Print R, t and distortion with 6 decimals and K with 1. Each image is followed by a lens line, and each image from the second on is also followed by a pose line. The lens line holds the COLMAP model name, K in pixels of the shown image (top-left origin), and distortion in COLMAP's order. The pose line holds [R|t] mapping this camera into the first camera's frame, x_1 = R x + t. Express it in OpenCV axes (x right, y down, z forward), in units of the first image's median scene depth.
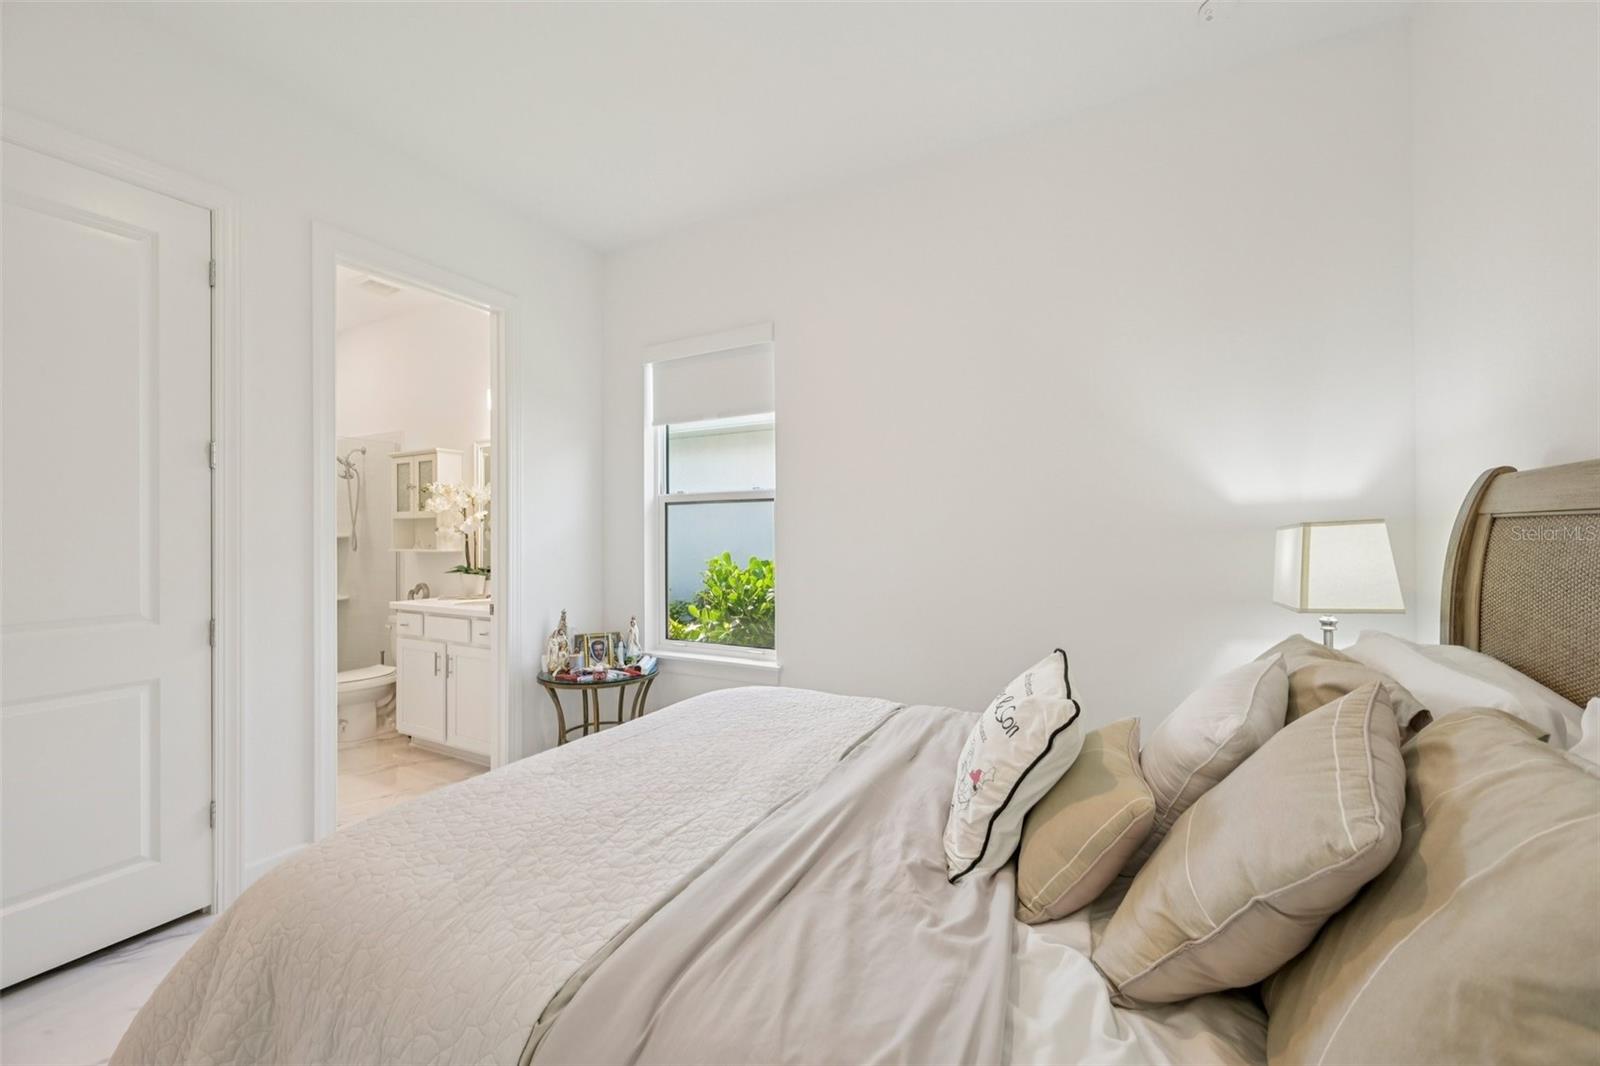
lens RADIAL K [[633.3, 0, 802.5], [0, 633.3, 539.0], [0, 0, 1]] dist [-0.000222, 0.000723]
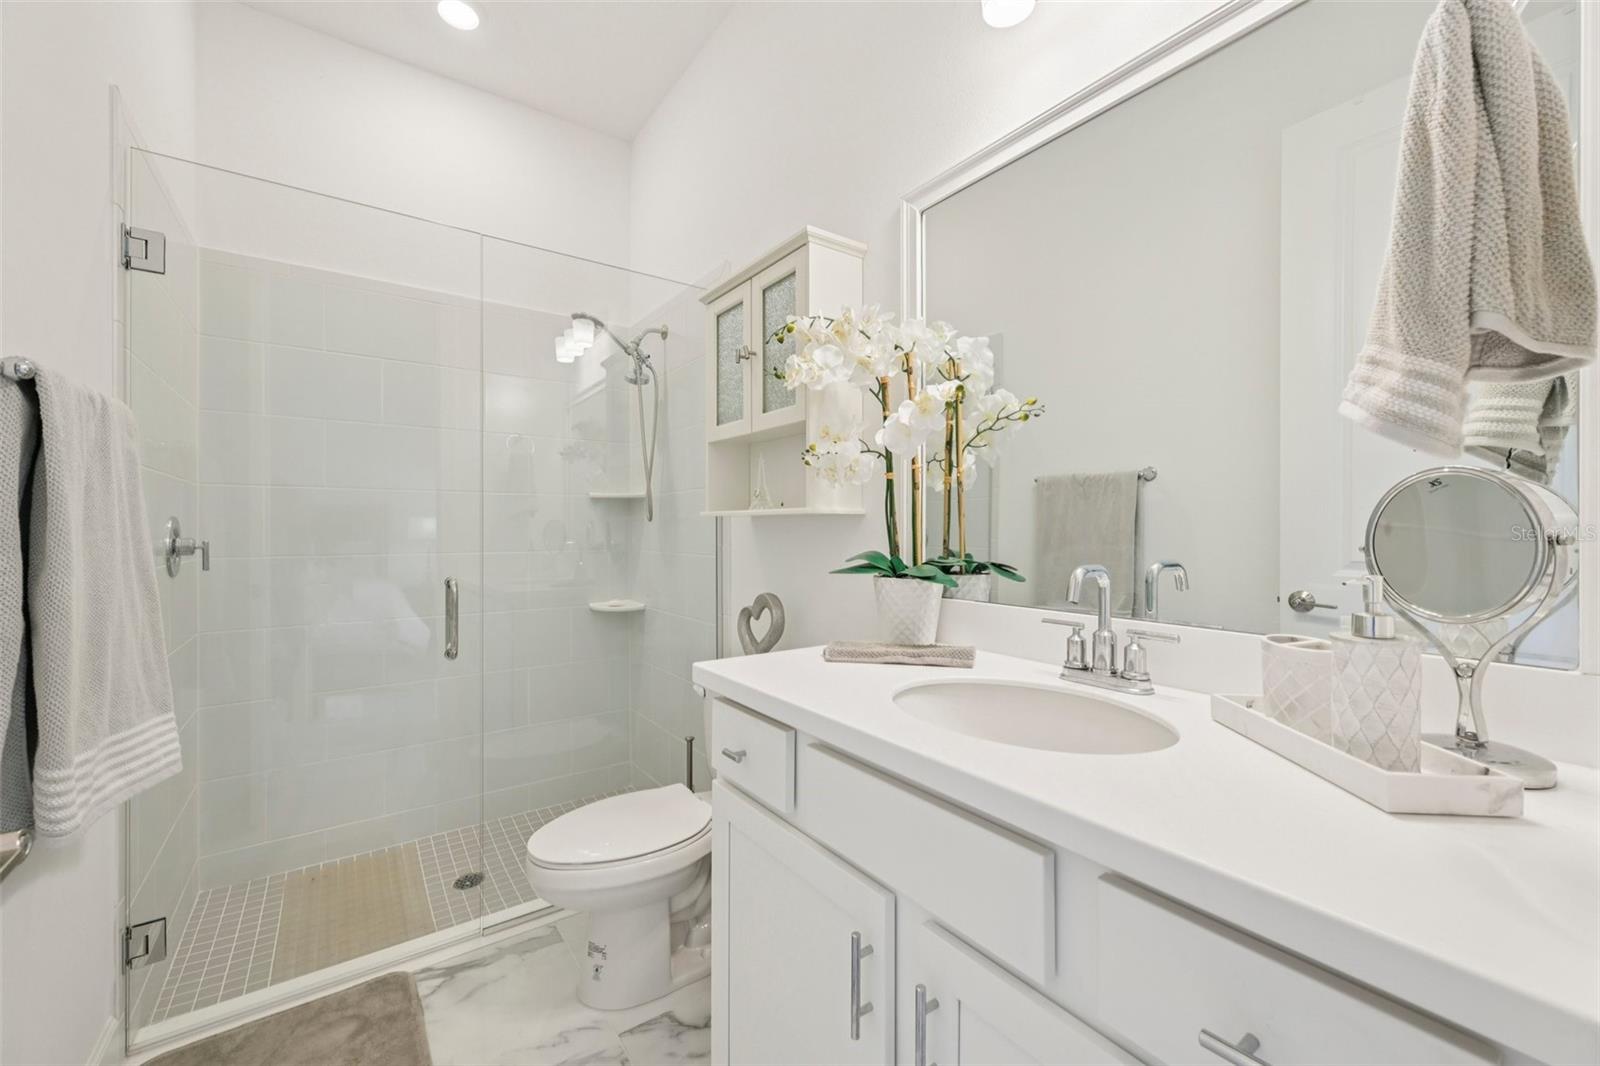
lens RADIAL K [[633.3, 0, 802.5], [0, 633.3, 539.0], [0, 0, 1]] dist [-0.000222, 0.000723]
pose [[0.903533, 0.008291, -0.428437, -0.425467], [-0.002029, 0.999884, 0.015072, 0.029805], [0.428513, -0.012749, 0.903446, 0.671378]]
